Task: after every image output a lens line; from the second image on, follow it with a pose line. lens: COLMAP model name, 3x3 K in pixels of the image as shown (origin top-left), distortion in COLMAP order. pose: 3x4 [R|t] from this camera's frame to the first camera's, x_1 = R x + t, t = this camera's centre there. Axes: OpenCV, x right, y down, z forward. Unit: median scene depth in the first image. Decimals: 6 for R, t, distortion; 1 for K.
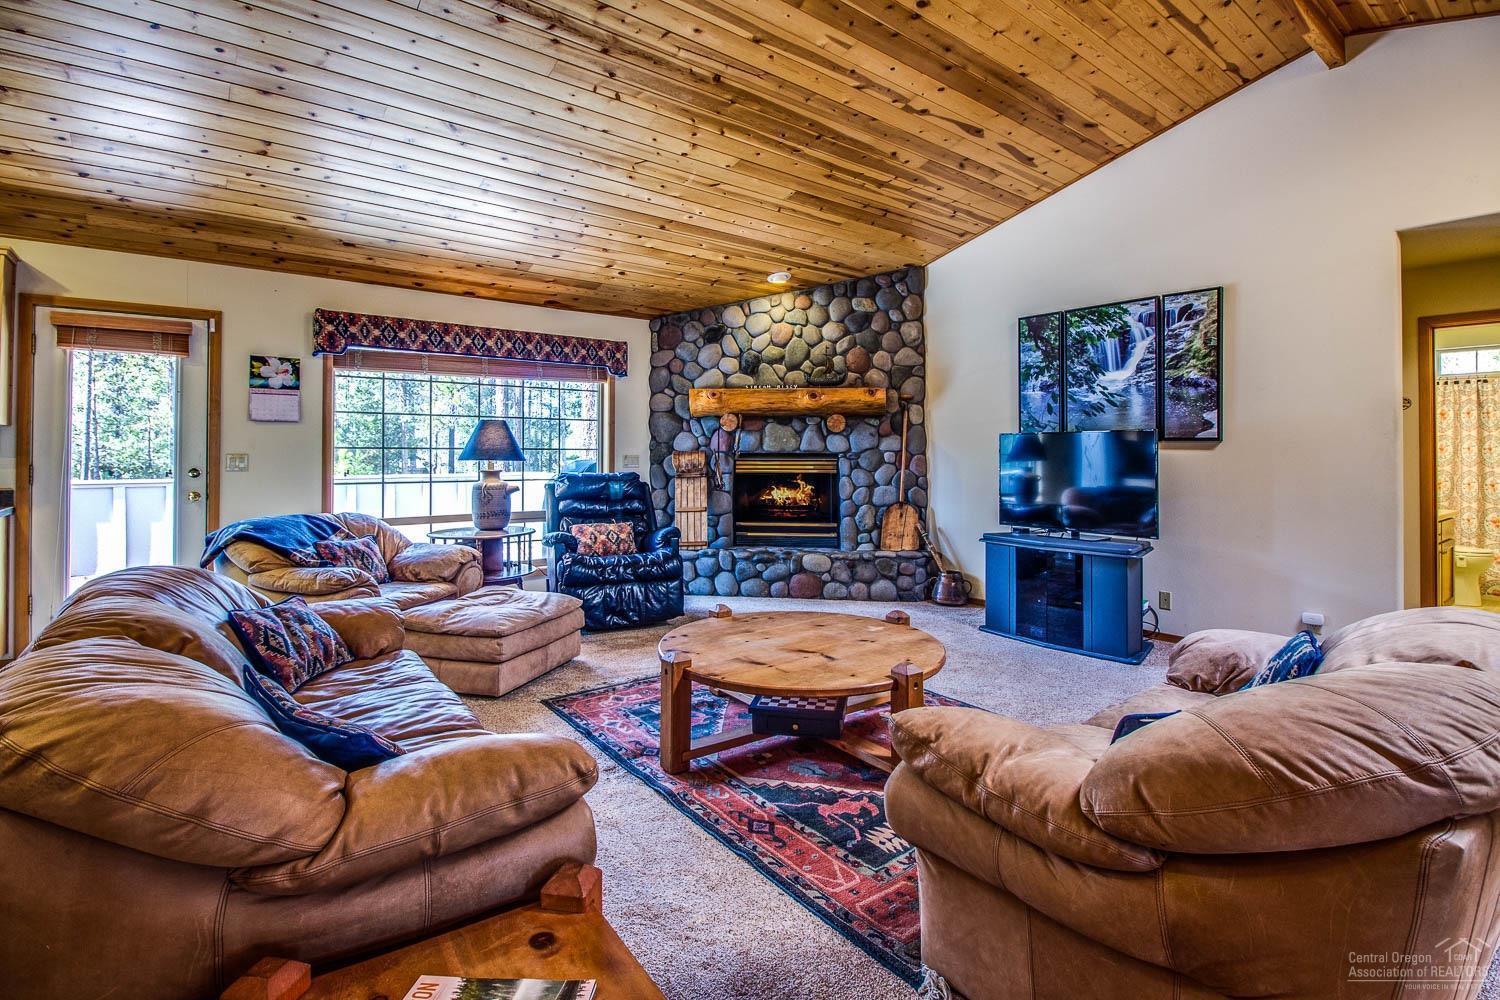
lens RADIAL K [[716.2, 0, 747.9], [0, 716.2, 451.2], [0, 0, 1]] dist [-0.020345, -0.001033]
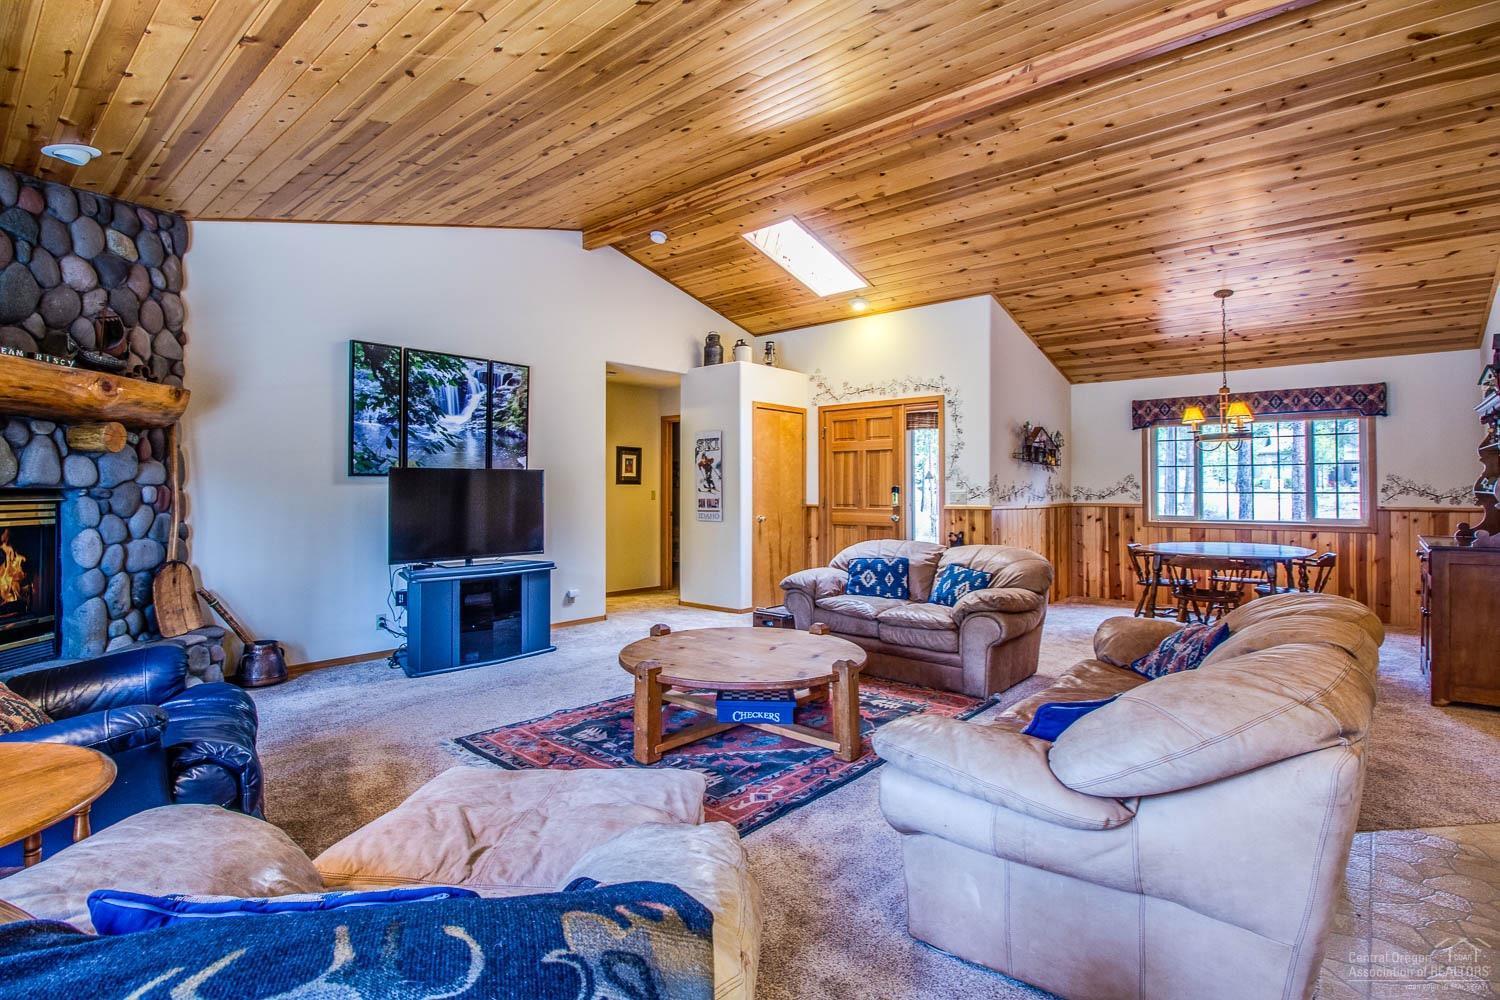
lens RADIAL K [[736.2, 0, 717.6], [0, 736.2, 480.5], [0, 0, 1]] dist [0.002606, -0.018122]
pose [[-0.176994, 0.006340, 0.984192, -0.550753], [-0.006160, 0.999953, -0.007549, -0.002331], [-0.984193, -0.007399, -0.176946, 0.620071]]
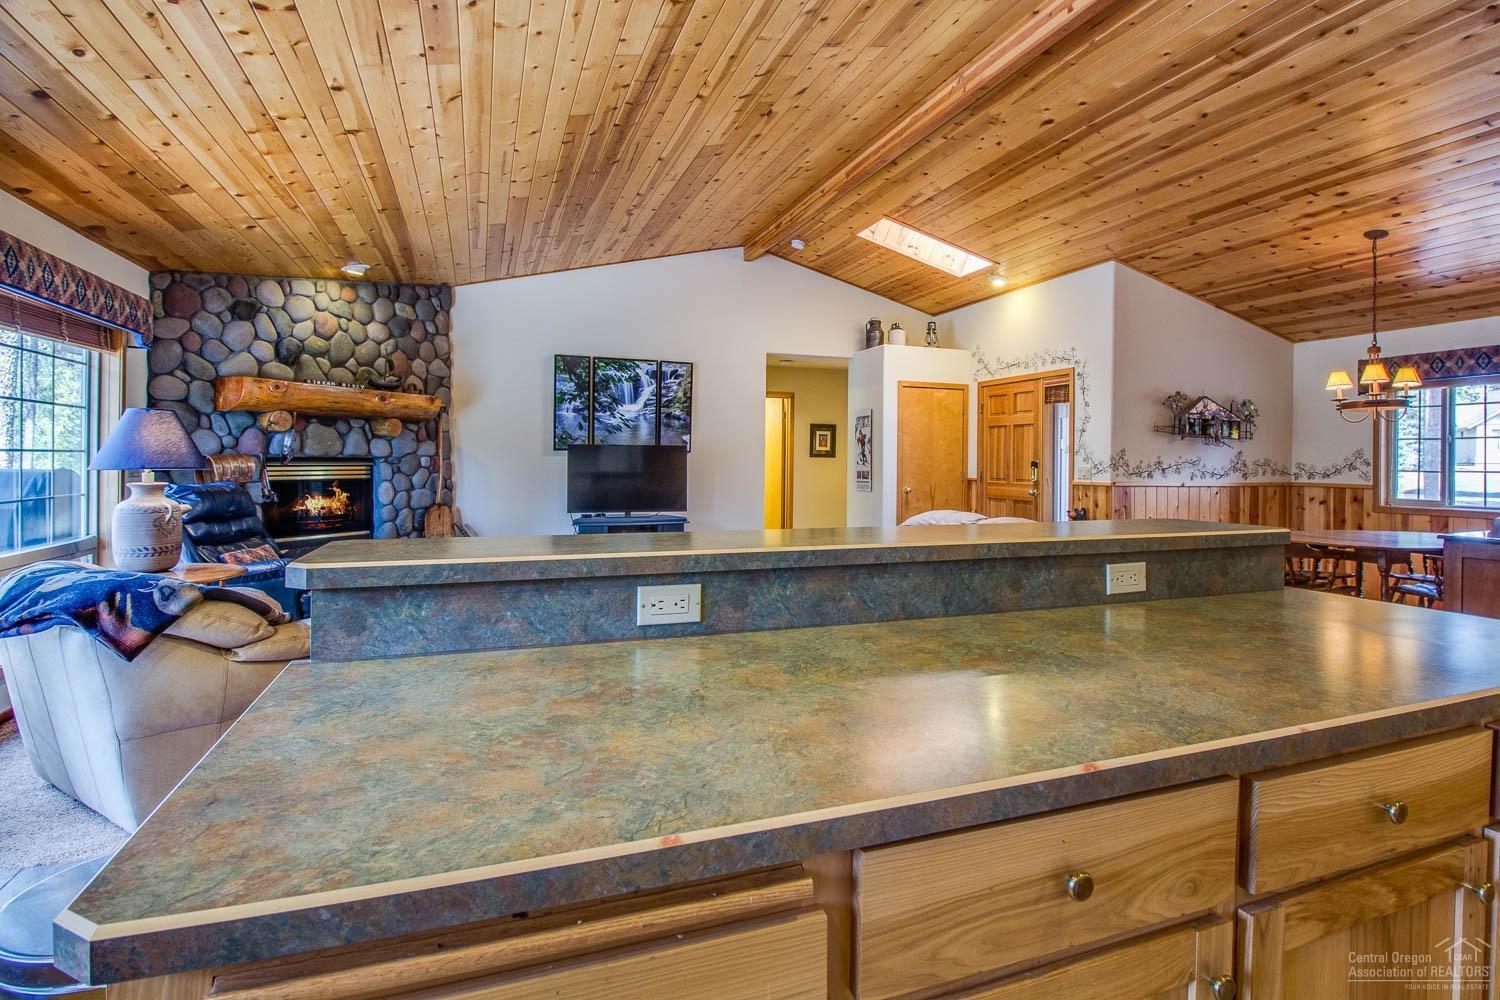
lens RADIAL K [[763.6, 0, 750.0], [0, 763.6, 461.5], [0, 0, 1]] dist [0.001770, -0.000695]
pose [[0.309068, -0.003653, 0.951033, -0.728965], [-0.012031, 0.999898, 0.007750, -0.006420], [-0.950964, -0.013837, 0.308992, 0.204088]]
